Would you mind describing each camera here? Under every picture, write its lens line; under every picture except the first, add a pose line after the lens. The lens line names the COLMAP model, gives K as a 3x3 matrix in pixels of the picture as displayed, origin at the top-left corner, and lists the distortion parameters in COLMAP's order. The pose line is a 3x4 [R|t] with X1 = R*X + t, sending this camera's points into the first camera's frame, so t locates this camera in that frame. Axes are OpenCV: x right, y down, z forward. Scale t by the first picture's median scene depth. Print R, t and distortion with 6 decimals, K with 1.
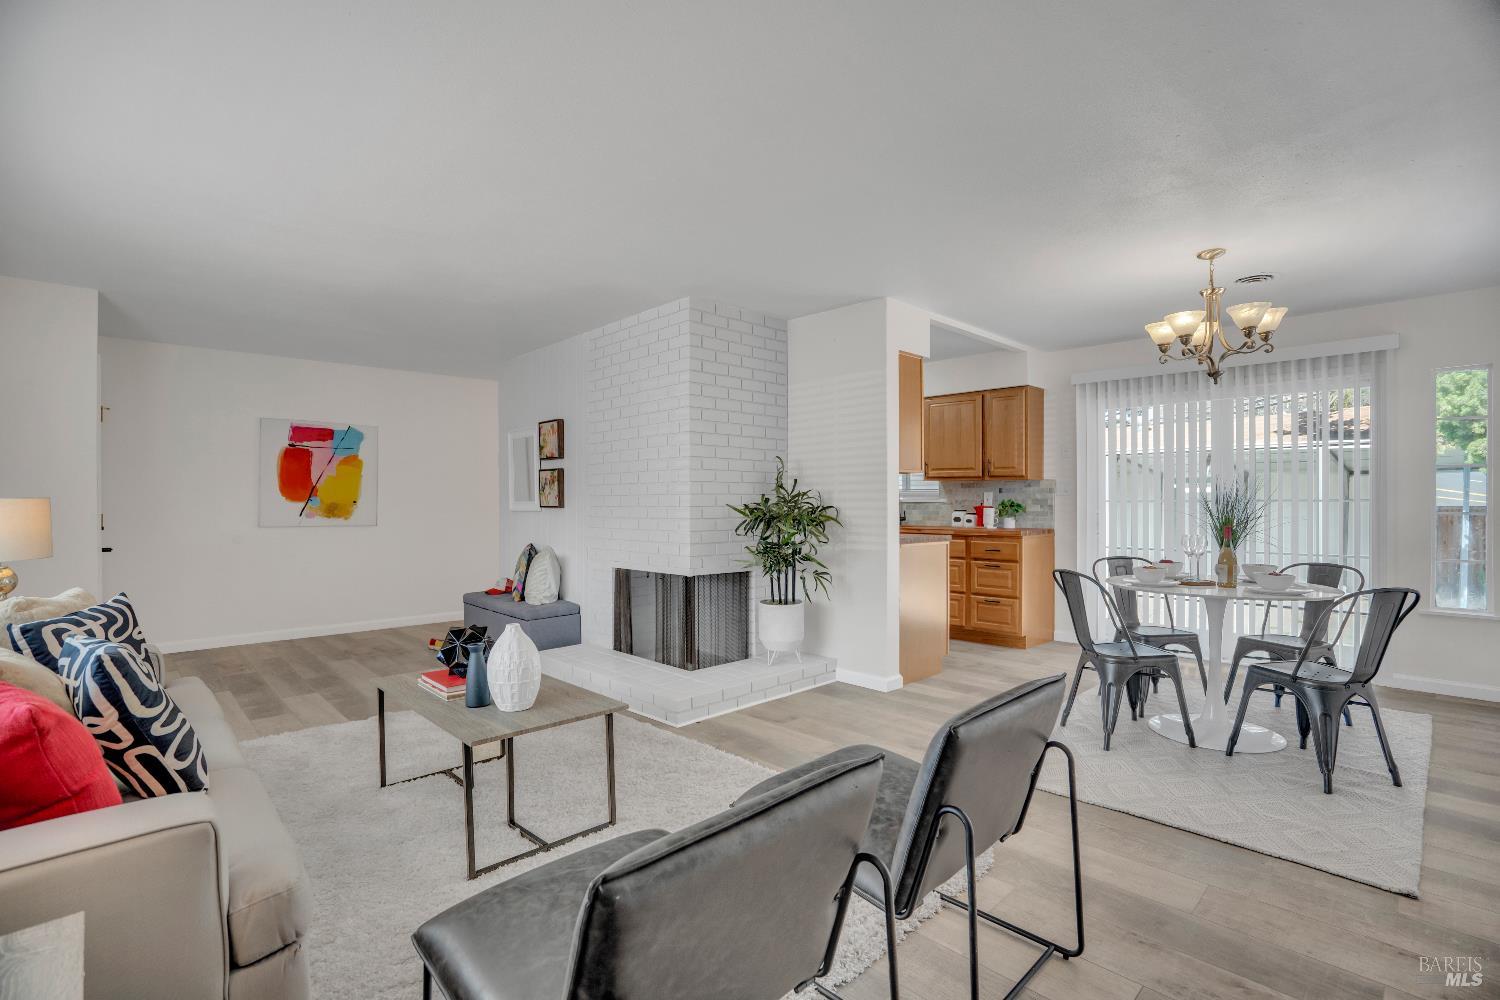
lens RADIAL K [[699.4, 0, 749.4], [0, 699.4, 506.0], [0, 0, 1]] dist [-0.031907, 0.004475]
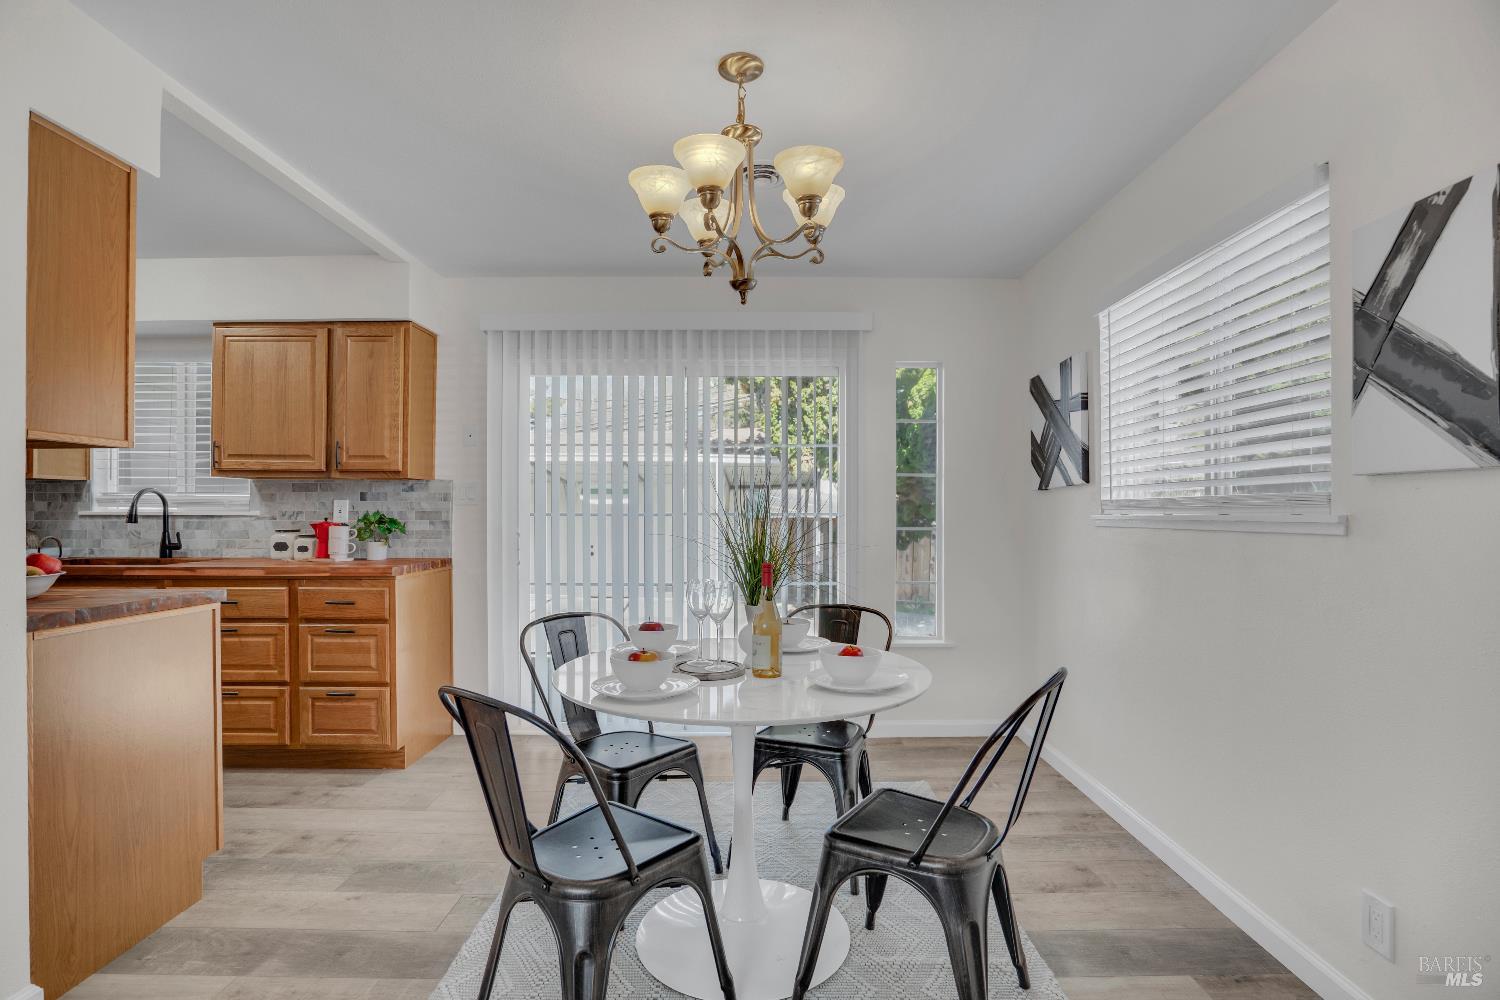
lens RADIAL K [[699.4, 0, 756.3], [0, 699.4, 508.4], [0, 0, 1]] dist [-0.031907, 0.004475]
pose [[0.683453, 0.005973, 0.729970, 0.168572], [0.003392, 0.999930, -0.011357, -0.004348], [-0.729986, 0.010238, 0.683385, 0.371422]]
